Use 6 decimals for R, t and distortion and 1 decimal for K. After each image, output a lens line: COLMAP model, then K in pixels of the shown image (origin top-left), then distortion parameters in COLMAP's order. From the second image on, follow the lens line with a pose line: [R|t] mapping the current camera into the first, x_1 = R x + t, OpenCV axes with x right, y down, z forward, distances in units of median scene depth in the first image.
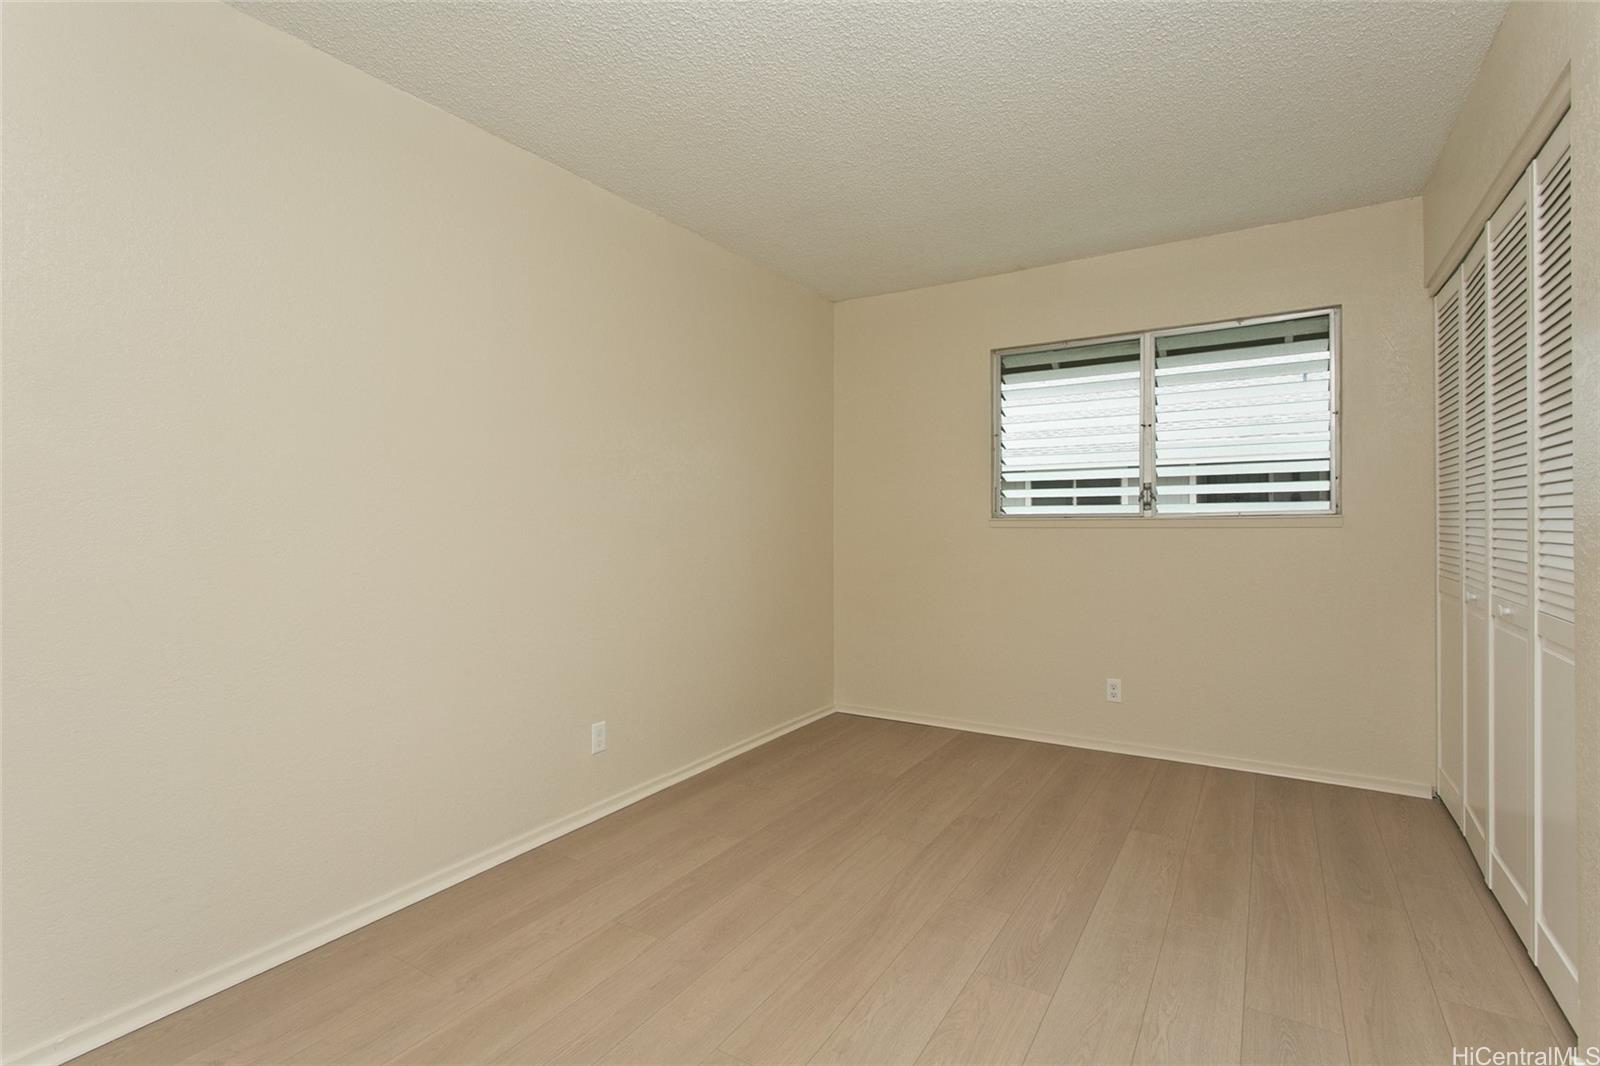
lens RADIAL K [[752.0, 0, 793.5], [0, 752.0, 524.1], [0, 0, 1]] dist [-0.002323, 0.000633]
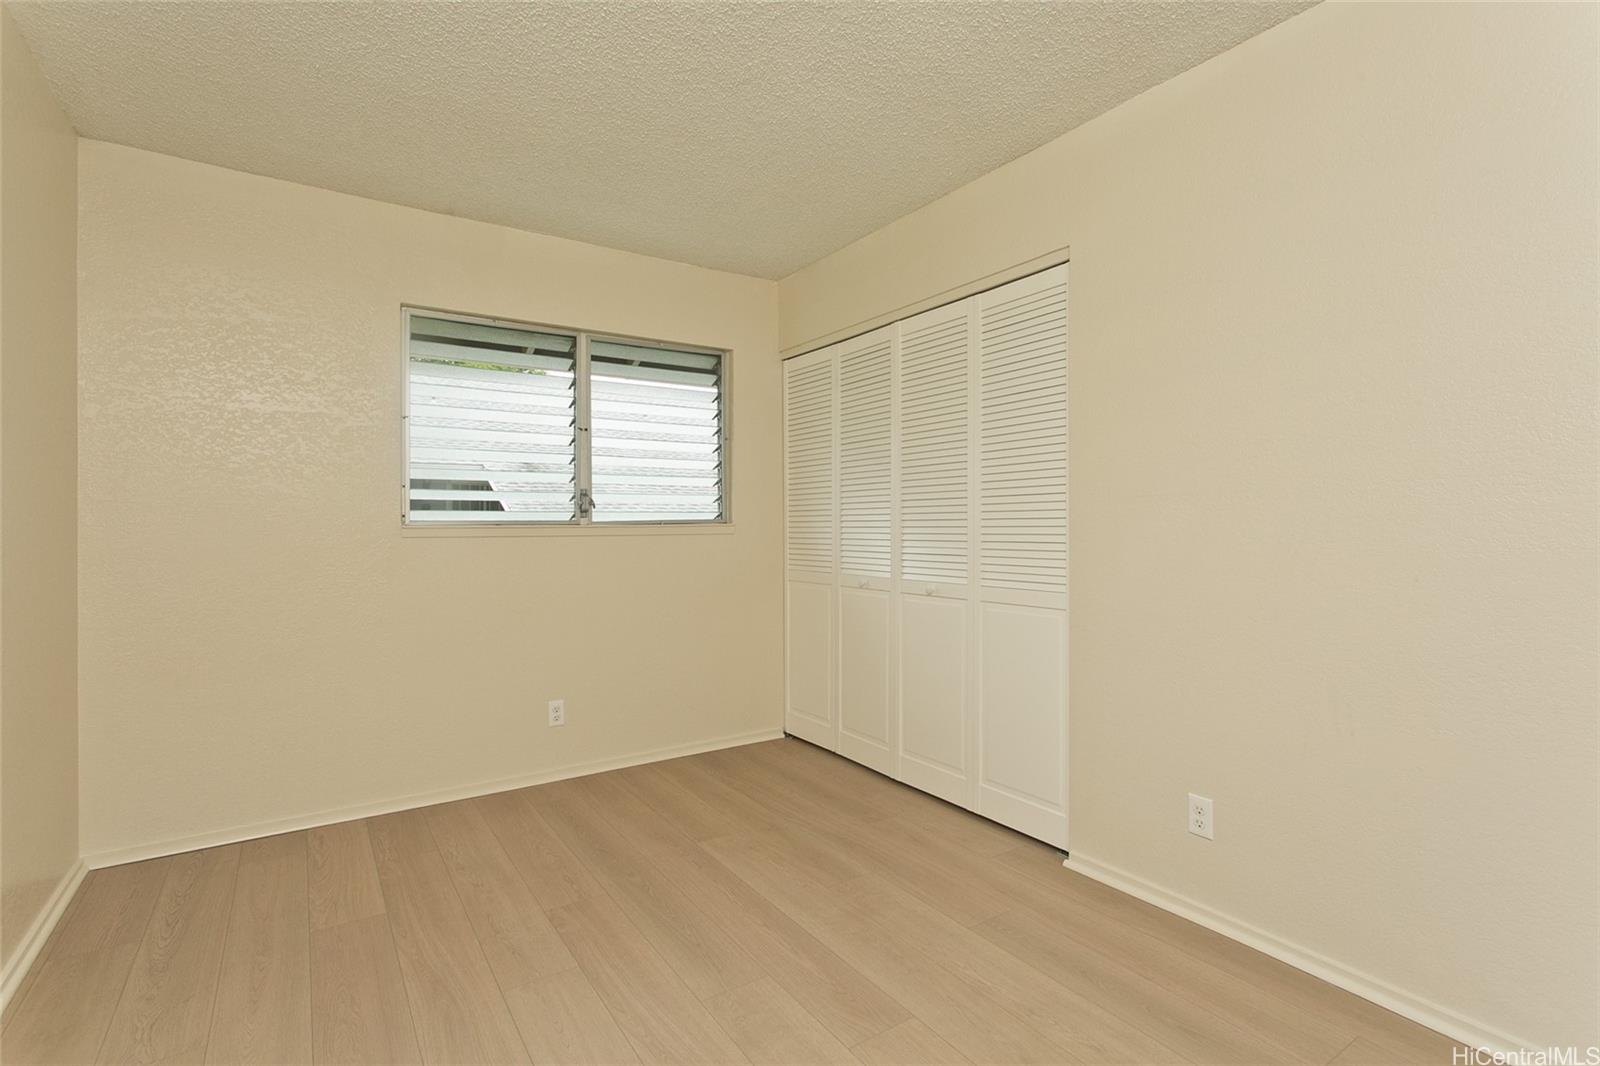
lens RADIAL K [[752.0, 0, 800.4], [0, 752.0, 532.7], [0, 0, 1]] dist [-0.002323, 0.000633]
pose [[0.403044, -0.004530, 0.915169, -0.297322], [0.002612, 0.999989, 0.003799, -0.002313], [-0.915177, 0.000859, 0.403052, 0.360656]]
